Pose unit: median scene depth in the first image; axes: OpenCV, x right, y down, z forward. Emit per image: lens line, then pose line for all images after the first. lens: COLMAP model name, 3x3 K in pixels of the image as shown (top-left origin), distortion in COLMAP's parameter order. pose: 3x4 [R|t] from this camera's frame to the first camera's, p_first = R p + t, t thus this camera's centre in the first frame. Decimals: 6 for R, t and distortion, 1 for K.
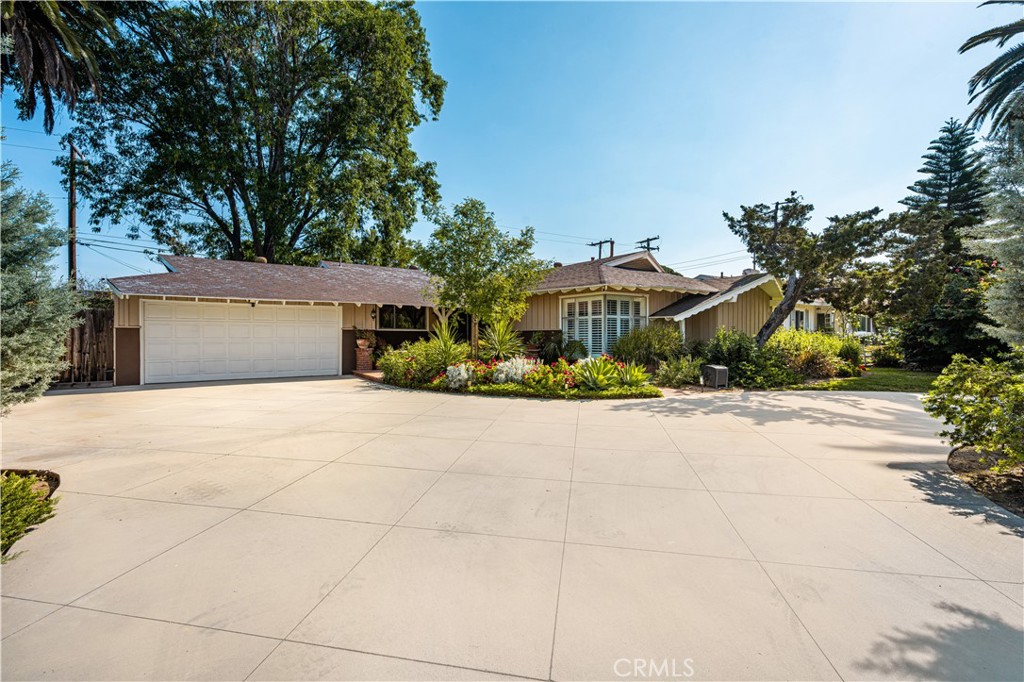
lens RADIAL K [[461.0, 0, 512.0], [0, 461.0, 341.0], [0, 0, 1]] dist [-0.000503, -0.000173]
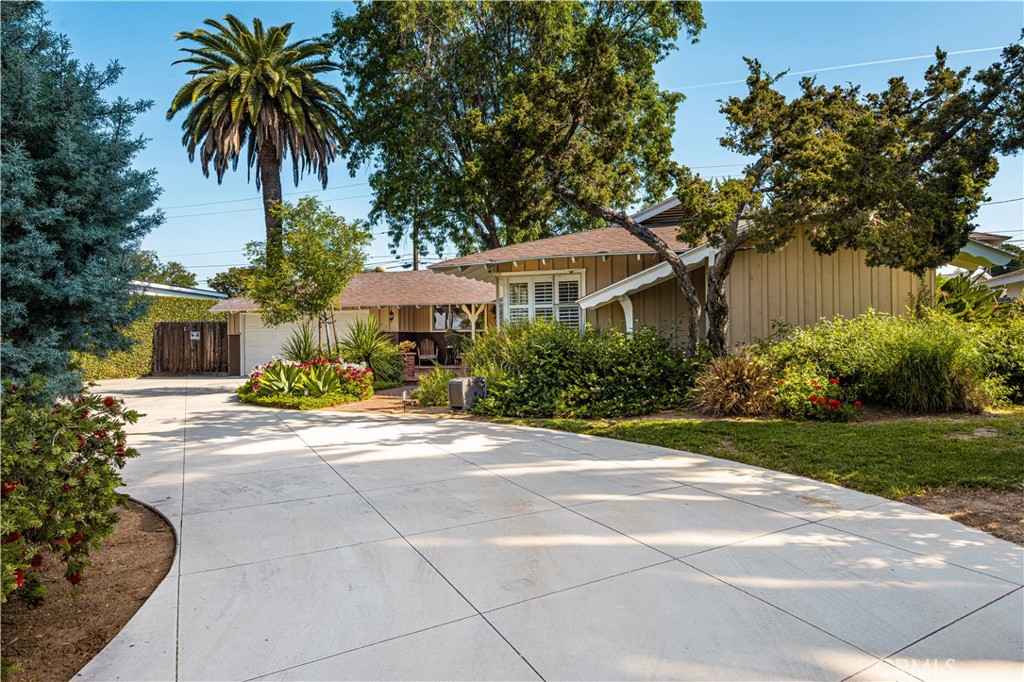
lens RADIAL K [[561.0, 0, 512.0], [0, 561.0, 341.0], [0, 0, 1]] dist [-0.000319, -0.000006]
pose [[0.647522, -0.005211, -0.762029, 0.901907], [0.003002, 0.999986, -0.004287, 0.000908], [0.762040, 0.000488, 0.647529, 0.501221]]
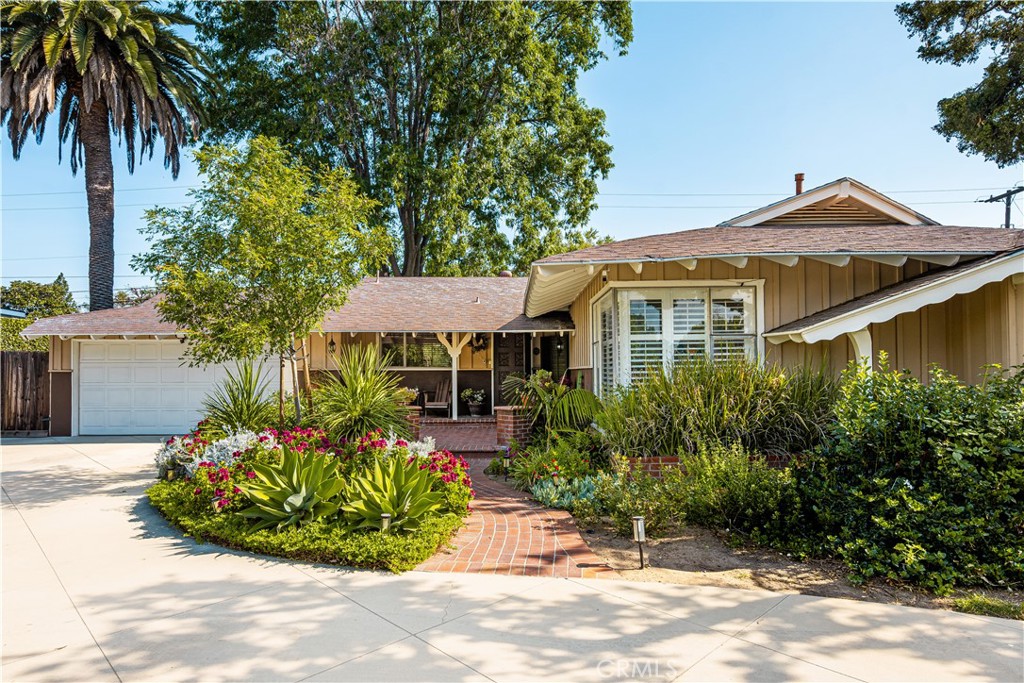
lens RADIAL K [[588.0, 0, 511.8], [0, 588.0, 366.2], [0, 0, 1]] dist [0.000020, -0.000825]
pose [[0.813893, -0.010896, -0.580912, 0.494844], [0.000497, 0.999837, -0.018057, -0.016825], [0.581014, 0.014407, 0.813766, 0.532411]]
